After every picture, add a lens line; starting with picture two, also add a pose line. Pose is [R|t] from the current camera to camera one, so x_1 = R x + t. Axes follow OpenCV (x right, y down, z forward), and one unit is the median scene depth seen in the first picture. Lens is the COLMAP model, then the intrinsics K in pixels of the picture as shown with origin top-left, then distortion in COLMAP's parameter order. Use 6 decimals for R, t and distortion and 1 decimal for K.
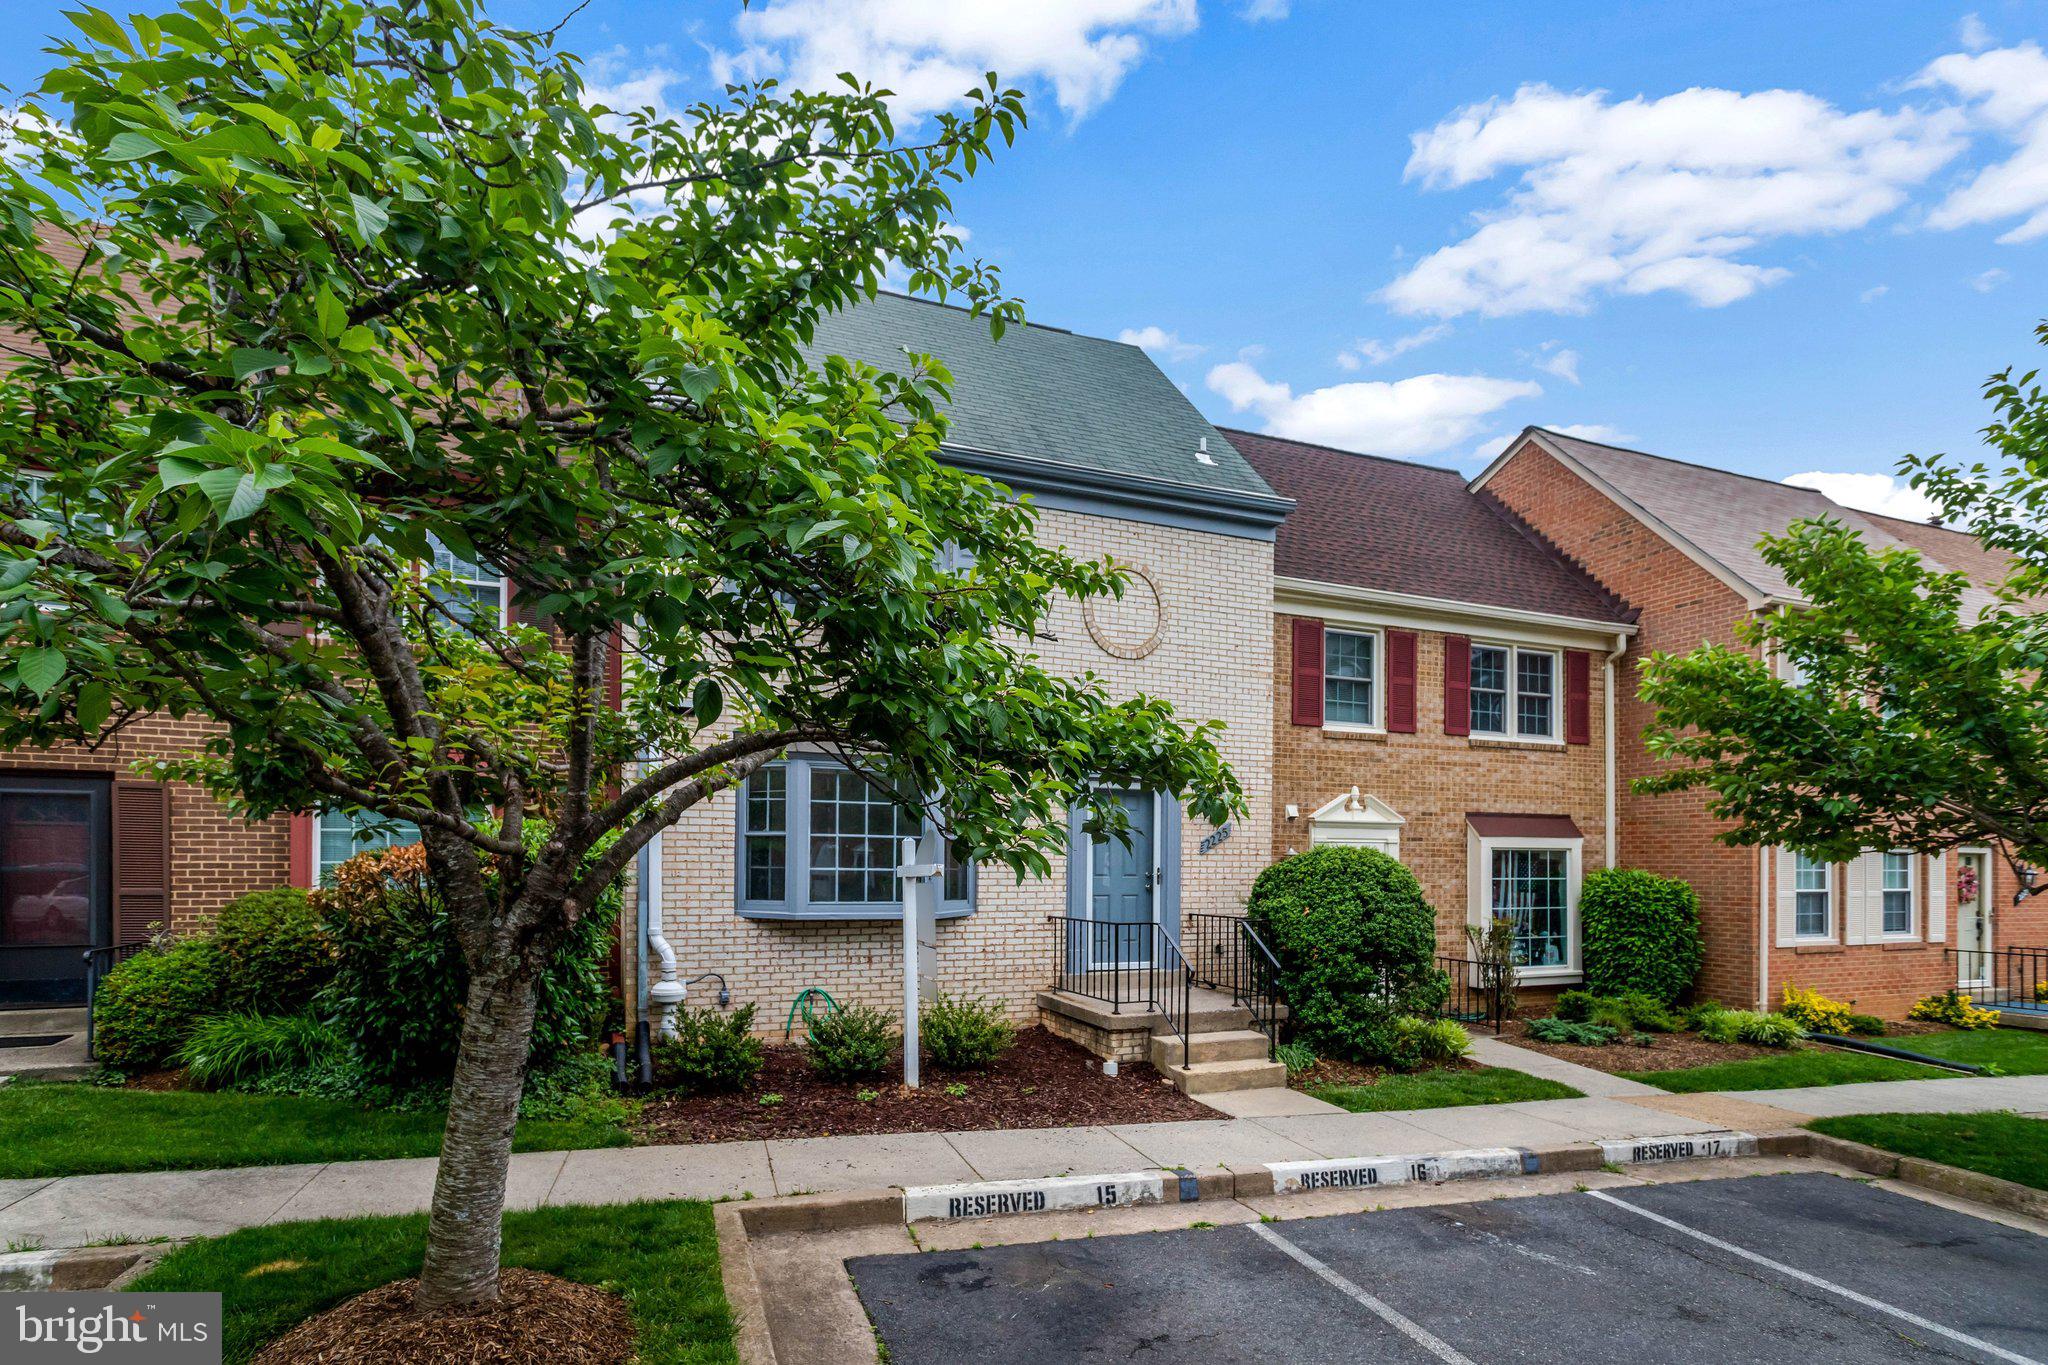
lens RADIAL K [[993.8, 0, 1023.0], [0, 993.8, 650.8], [0, 0, 1]] dist [-0.010726, -0.000164]
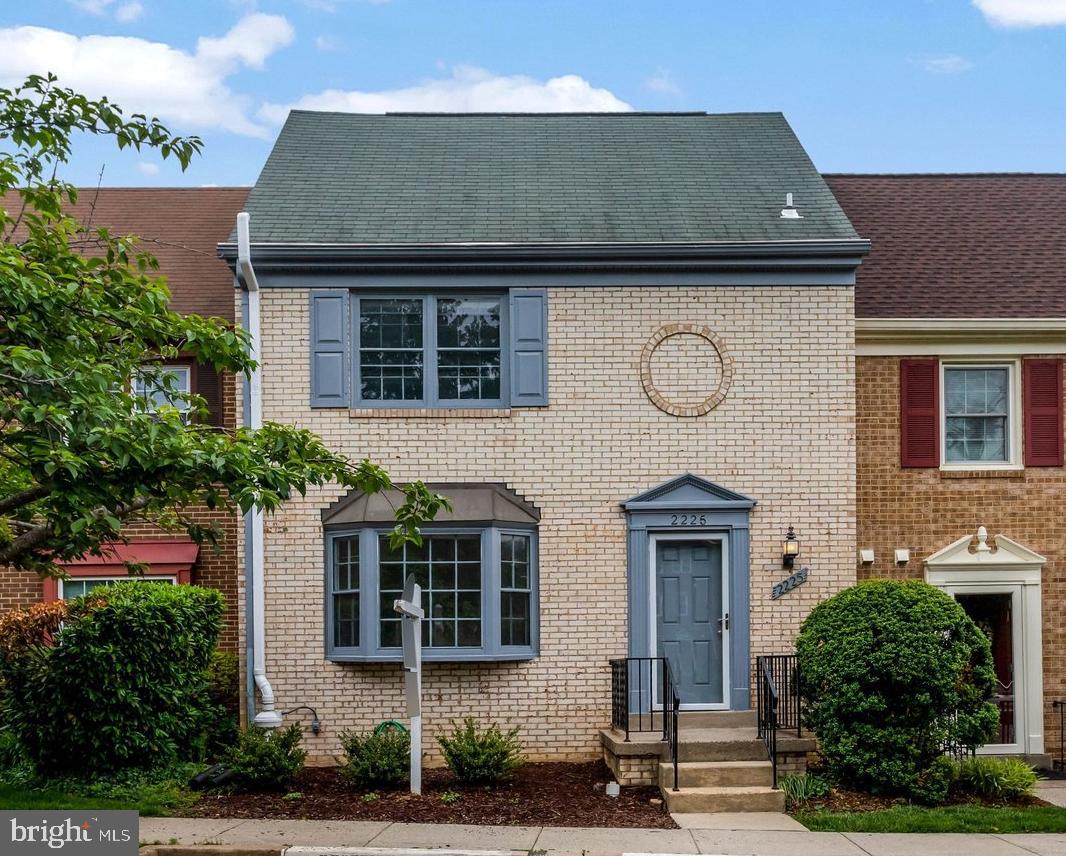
lens RADIAL K [[978.4, 0, 533.0], [0, 978.4, 428.0], [0, 0, 1]] dist [-0.006302, -0.010844]
pose [[0.935697, -0.102468, -0.337597, 0.345950], [0.094819, 0.994726, -0.039116, 0.051790], [0.339825, 0.004590, 0.940478, -0.032241]]
